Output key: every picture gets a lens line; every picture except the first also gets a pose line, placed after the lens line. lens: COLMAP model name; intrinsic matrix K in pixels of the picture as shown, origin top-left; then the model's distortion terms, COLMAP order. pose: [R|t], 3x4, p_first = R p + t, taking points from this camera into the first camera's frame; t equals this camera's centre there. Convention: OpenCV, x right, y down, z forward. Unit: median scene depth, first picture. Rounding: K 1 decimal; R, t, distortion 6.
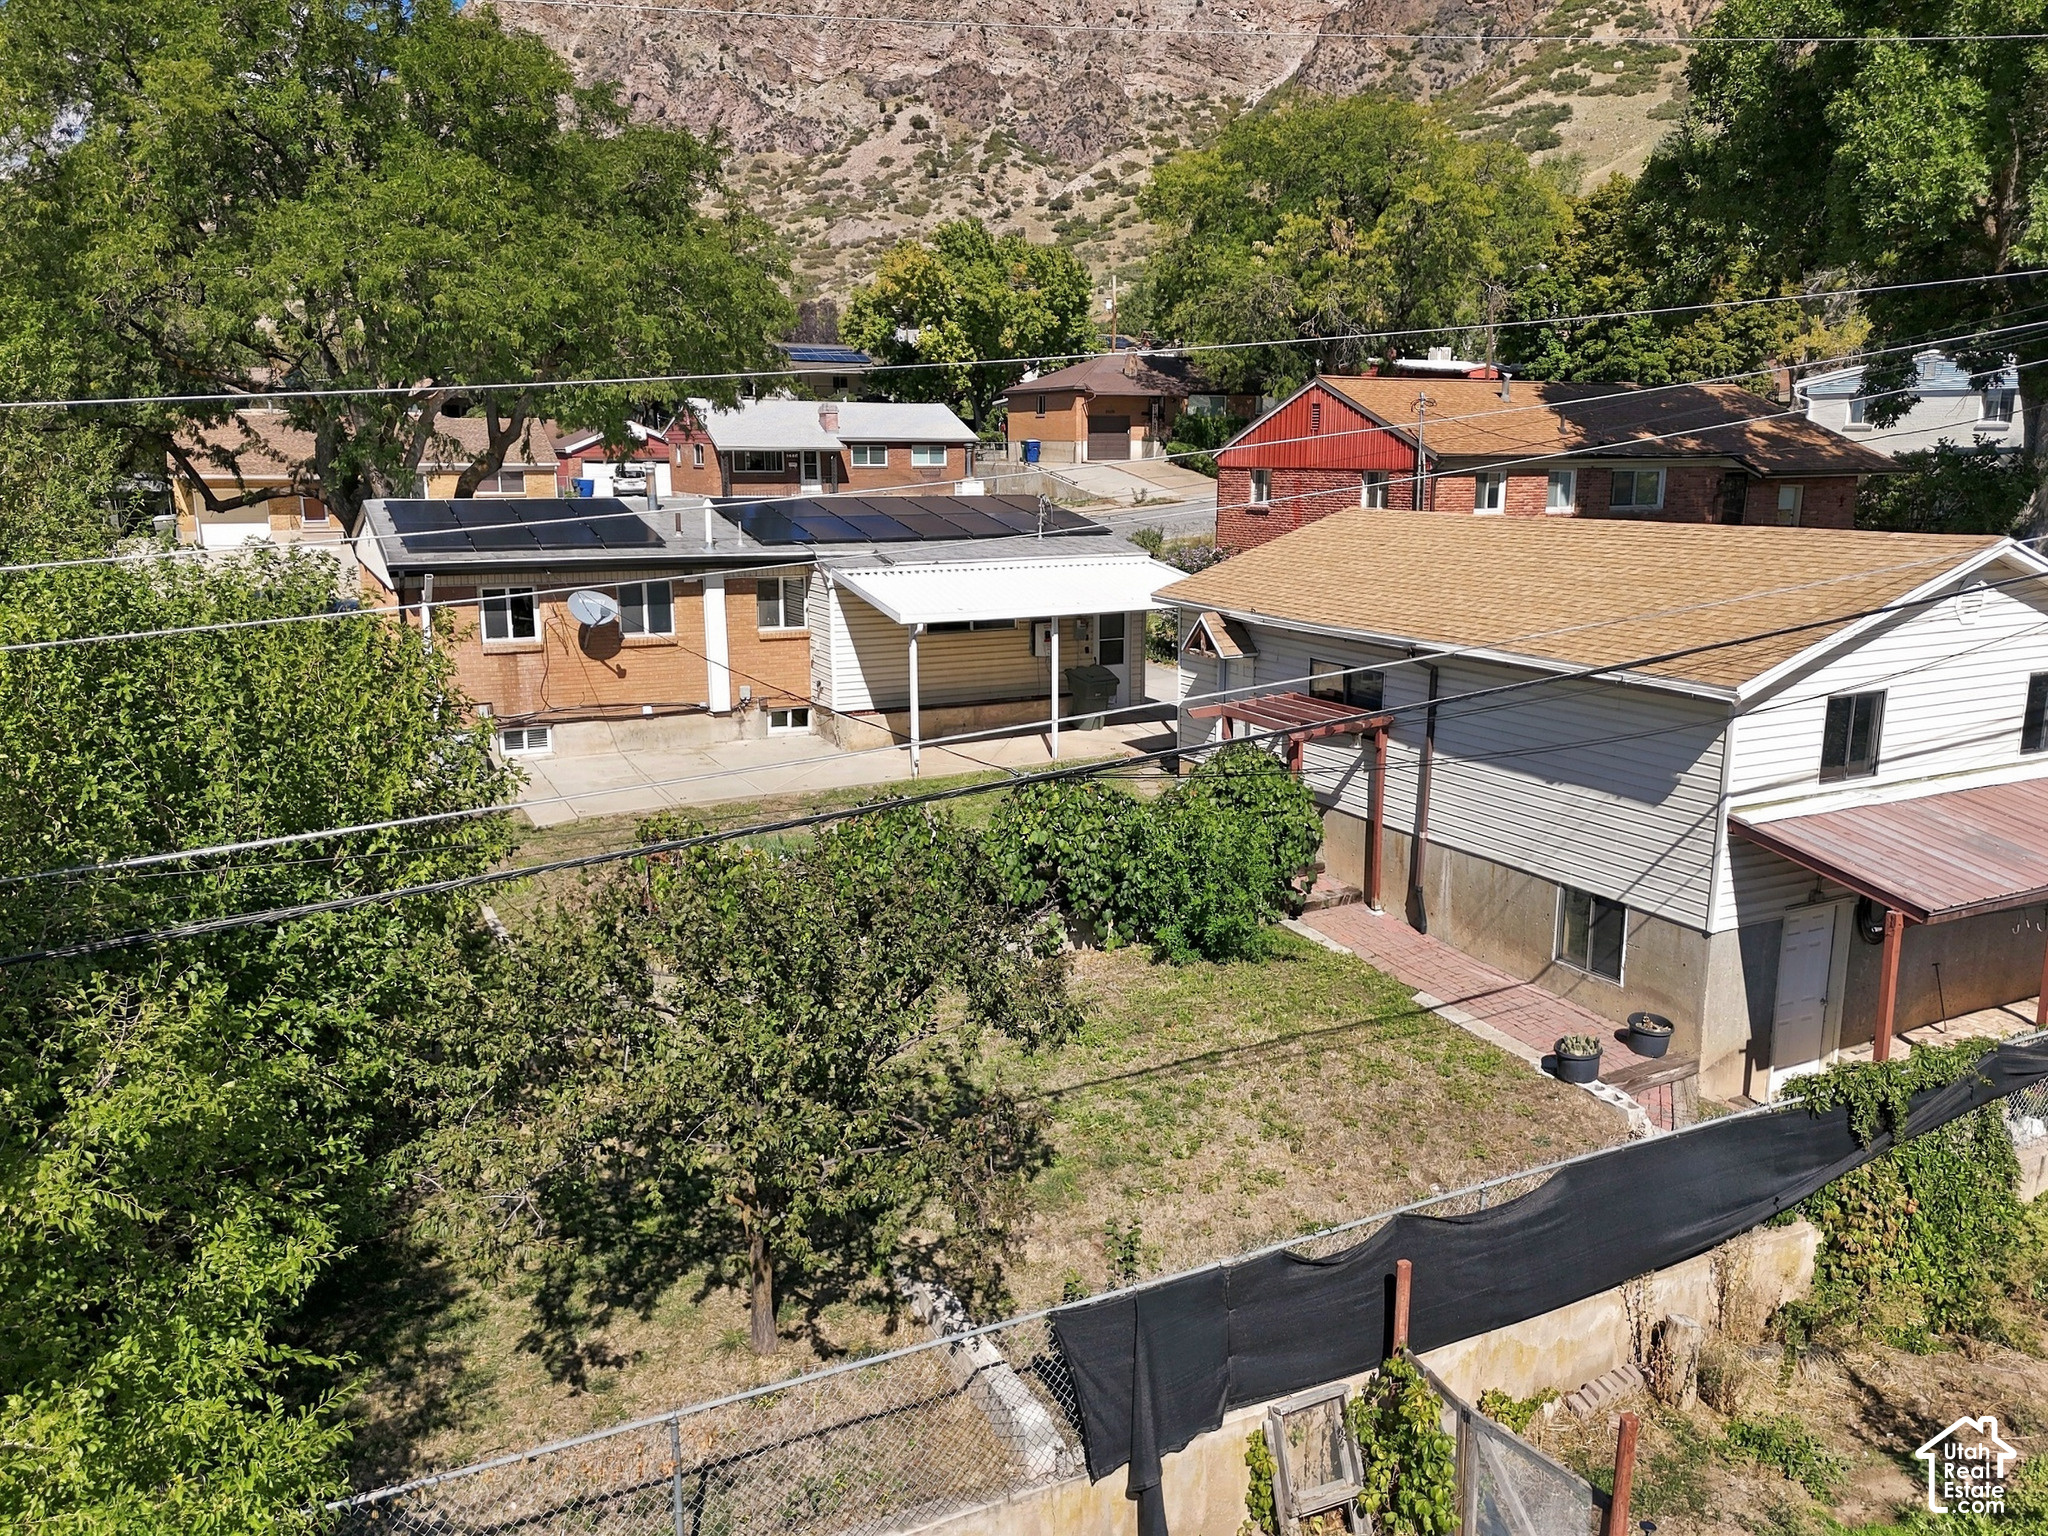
lens RADIAL K [[1504.8, 0, 1032.4], [0, 1504.8, 757.5], [0, 0, 1]] dist [0.059981, -0.051415]
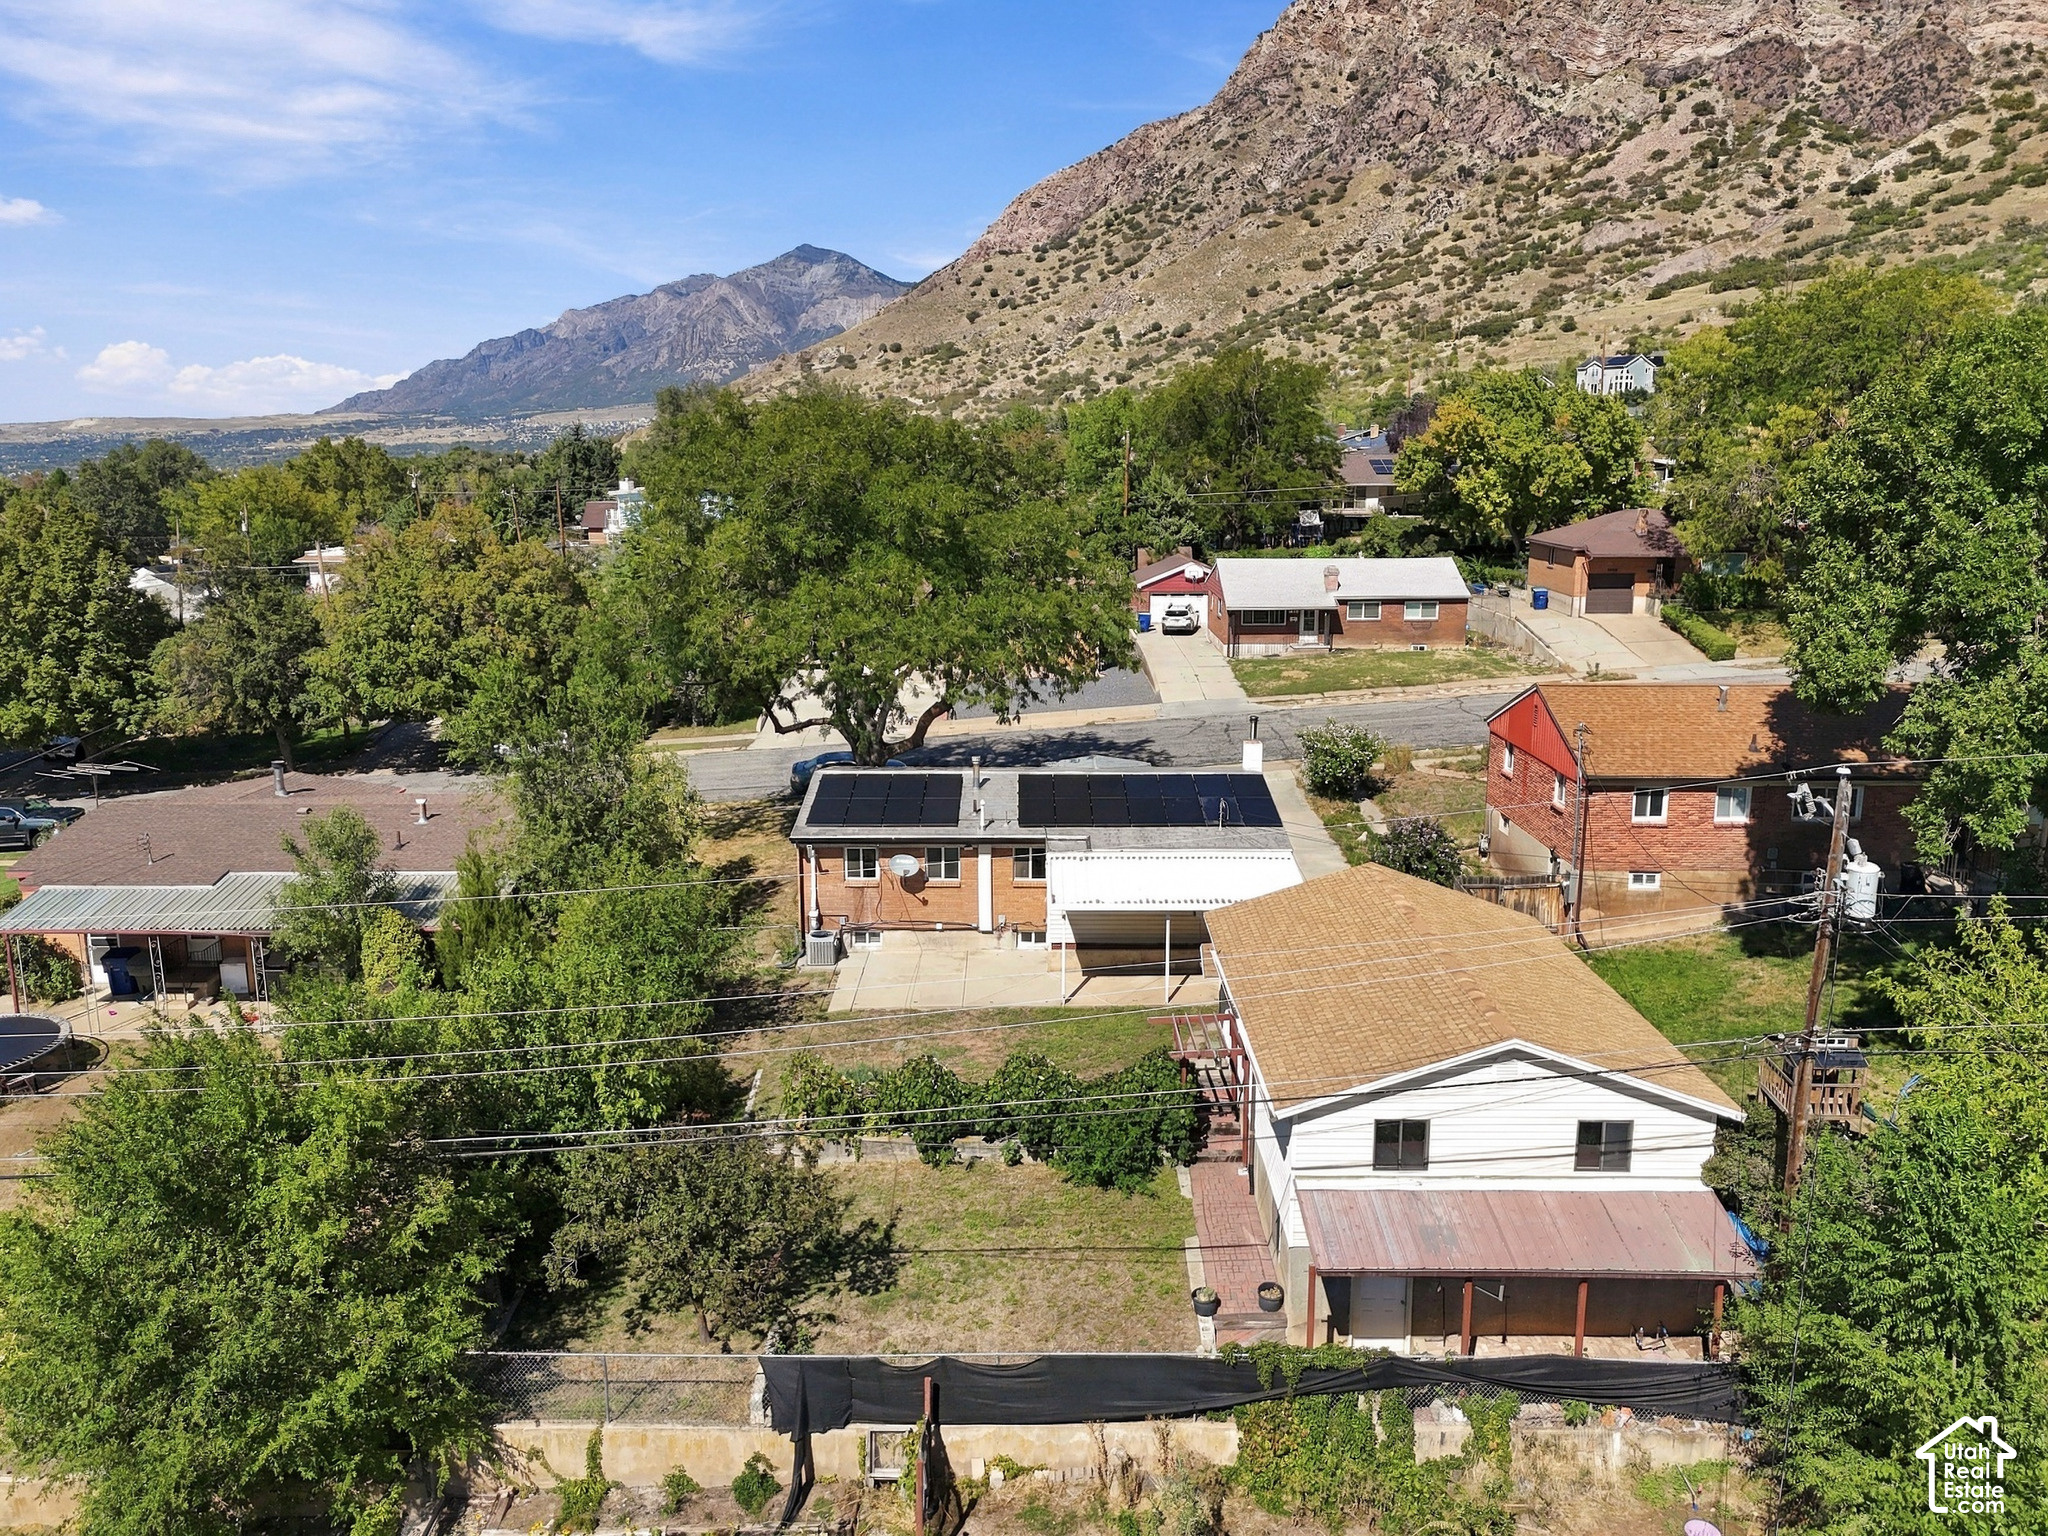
lens RADIAL K [[1504.8, 0, 1032.4], [0, 1504.8, 757.5], [0, 0, 1]] dist [0.059981, -0.051415]
pose [[0.890473, 0.091414, -0.445760, 0.191455], [-0.091518, 0.995575, 0.021345, -0.092704], [0.445739, 0.021788, 0.894898, -0.135887]]
